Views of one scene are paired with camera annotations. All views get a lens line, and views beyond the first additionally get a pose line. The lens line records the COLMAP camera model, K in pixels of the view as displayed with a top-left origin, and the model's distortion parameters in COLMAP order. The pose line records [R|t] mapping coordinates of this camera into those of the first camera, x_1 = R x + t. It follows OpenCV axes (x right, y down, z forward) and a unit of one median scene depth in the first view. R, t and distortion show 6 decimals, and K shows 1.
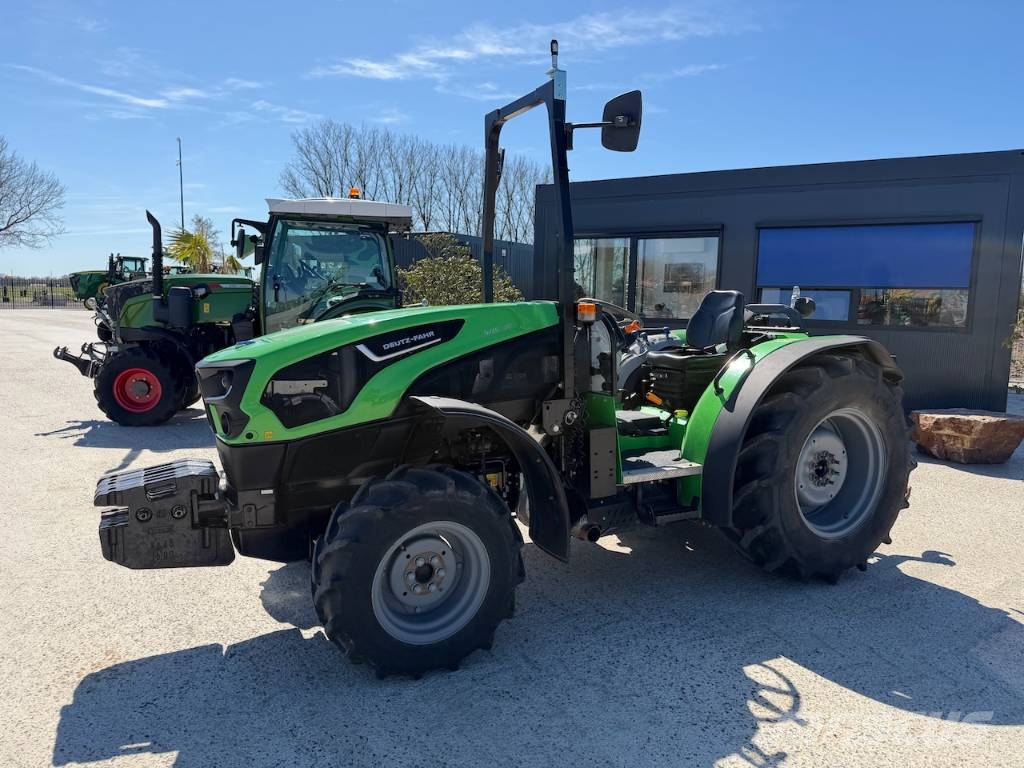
lens RADIAL K [[714.6, 0, 512.6], [0, 714.6, 382.9], [0, 0, 1]] dist [0.065005, -0.081105]
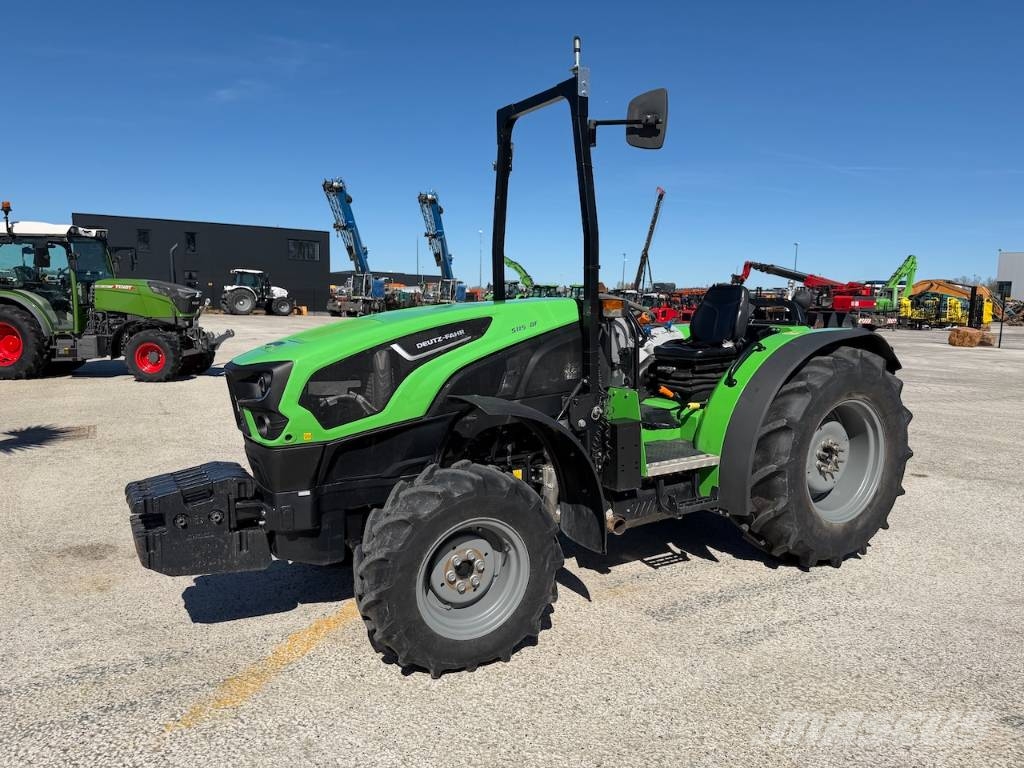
lens RADIAL K [[714.6, 0, 511.4], [0, 714.6, 390.0], [0, 0, 1]] dist [0.065005, -0.081105]
pose [[0.997513, -0.018225, 0.068092, -0.107985], [0.016958, 0.999673, 0.019132, -0.004884], [-0.068419, -0.017930, 0.997496, -0.003926]]
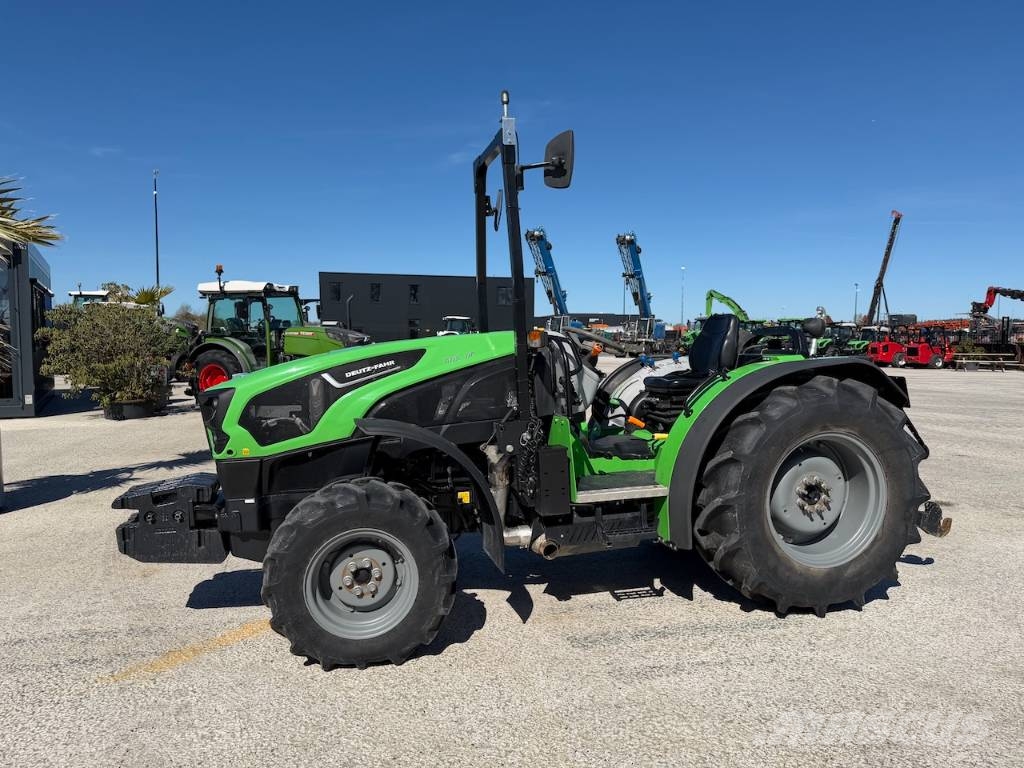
lens RADIAL K [[714.6, 0, 509.6], [0, 714.6, 390.8], [0, 0, 1]] dist [0.065005, -0.081105]
pose [[0.973299, -0.014228, -0.229099, 0.302994], [0.005528, 0.999241, -0.038568, 0.018187], [0.229474, 0.036272, 0.972639, -0.038280]]
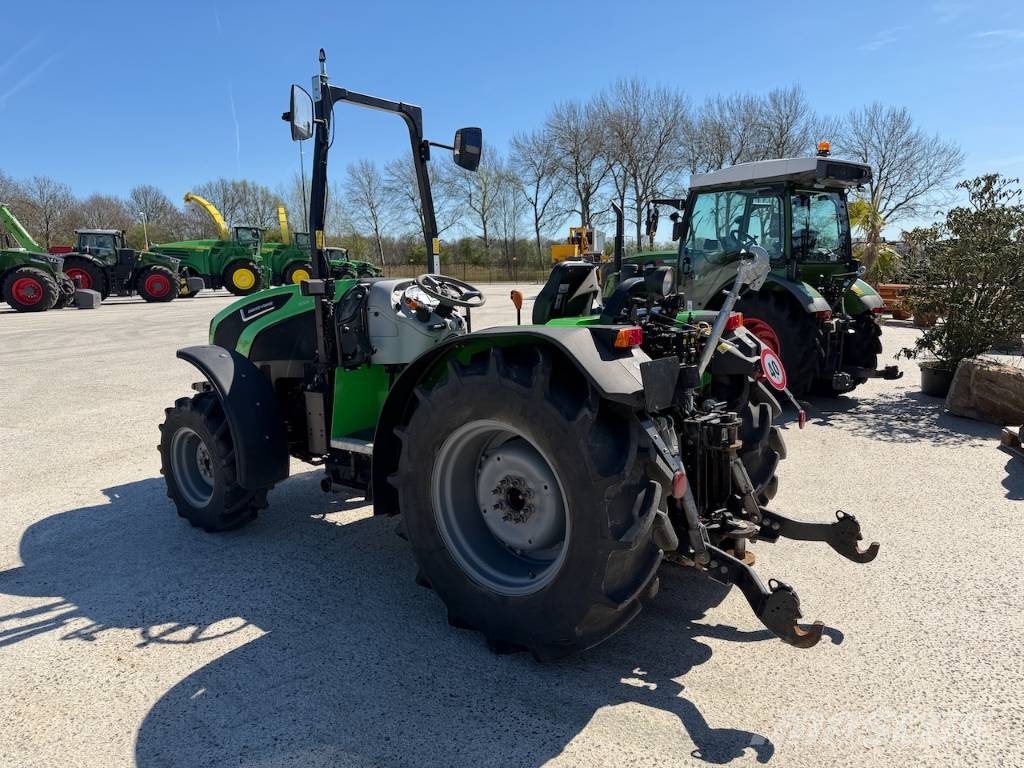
lens RADIAL K [[714.6, 0, 505.4], [0, 714.6, 386.6], [0, 0, 1]] dist [0.065005, -0.081105]
pose [[0.414190, 0.128852, -0.901024, 1.257294], [-0.086861, 0.991006, 0.101791, -0.085286], [0.906036, 0.036103, 0.421657, 0.788765]]
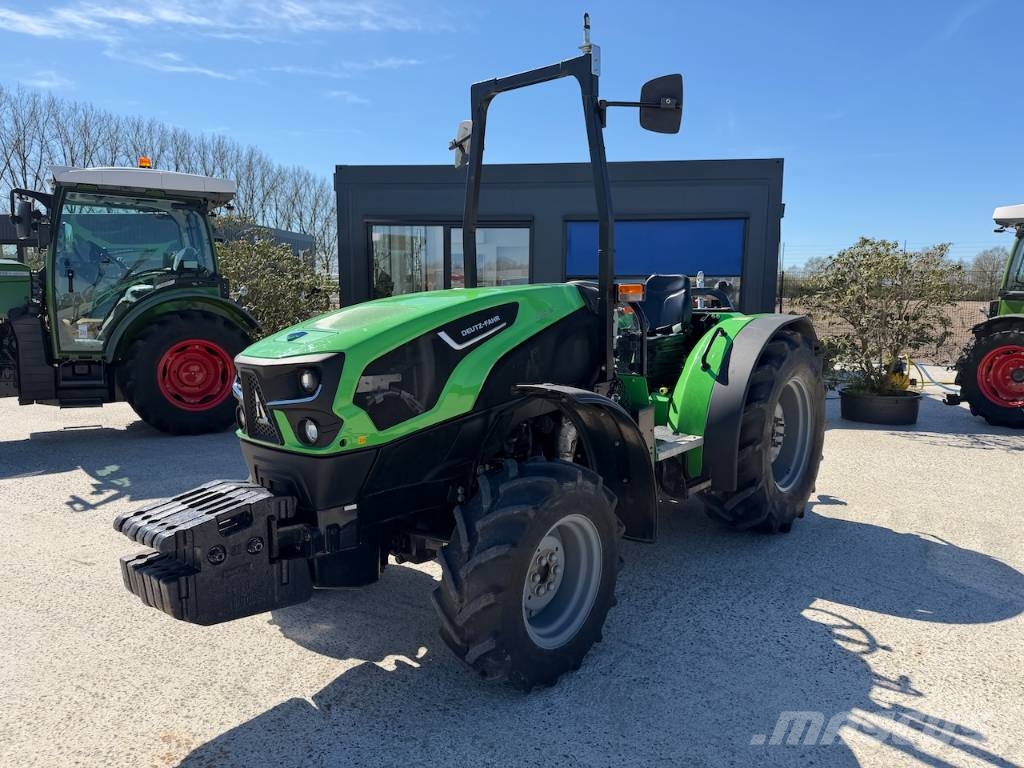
lens RADIAL K [[714.6, 0, 508.6], [0, 714.6, 387.8], [0, 0, 1]] dist [0.065005, -0.081105]
pose [[0.925690, -0.060019, 0.373491, -0.426550], [0.053461, 0.998180, 0.027903, -0.003528], [-0.374486, -0.005863, 0.927214, 0.130415]]
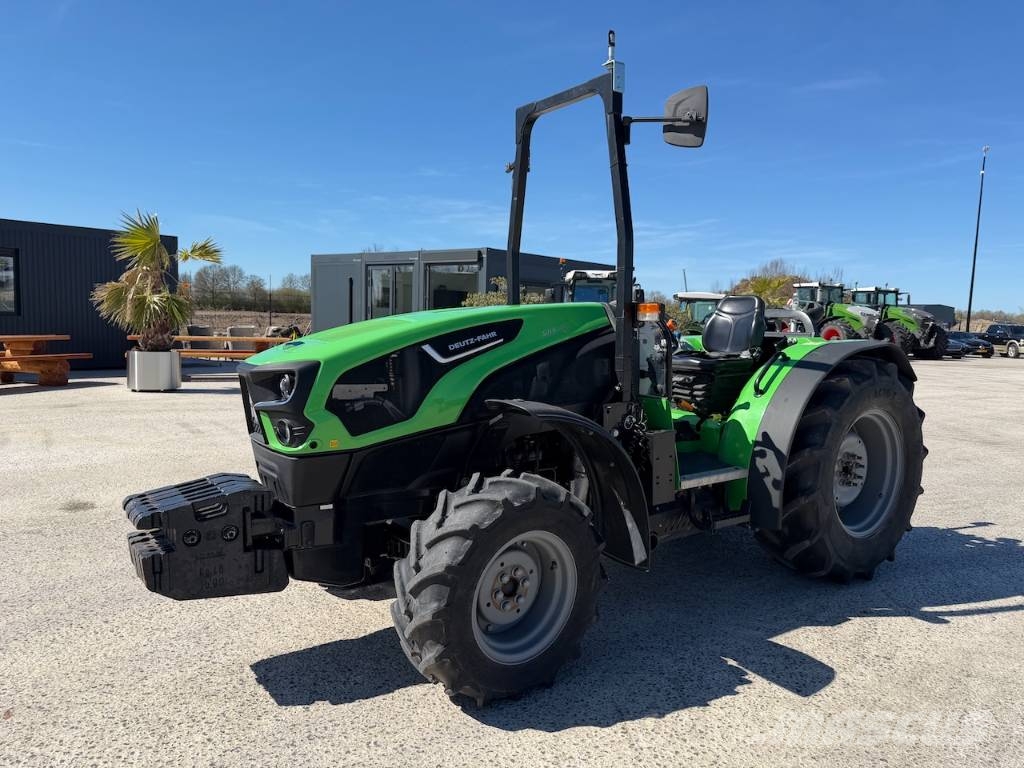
lens RADIAL K [[714.6, 0, 512.2], [0, 714.6, 393.3], [0, 0, 1]] dist [0.065005, -0.081105]
pose [[0.990488, -0.010947, 0.137160, -0.207705], [0.012345, 0.999880, -0.009342, 0.017257], [-0.137041, 0.010947, 0.990505, 0.064436]]
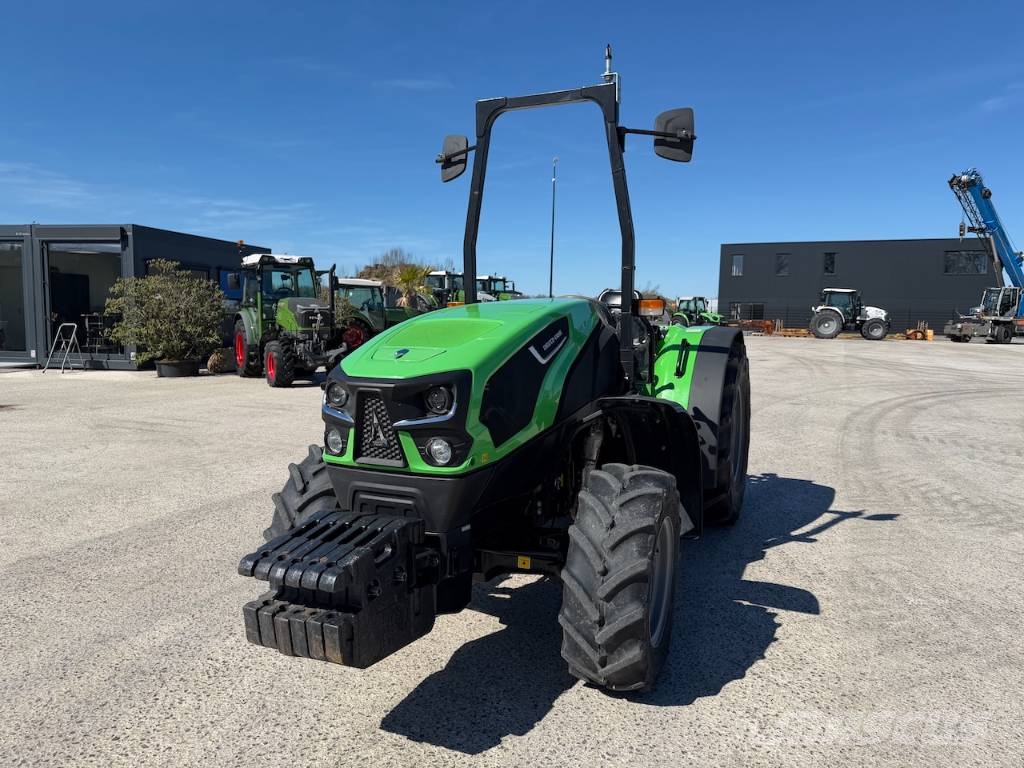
lens RADIAL K [[714.6, 0, 515.5], [0, 714.6, 385.8], [0, 0, 1]] dist [0.065005, -0.081105]
pose [[0.780598, -0.077659, 0.620190, -0.710837], [0.078682, 0.996567, 0.025757, -0.025841], [-0.620061, 0.028692, 0.784029, 0.283701]]
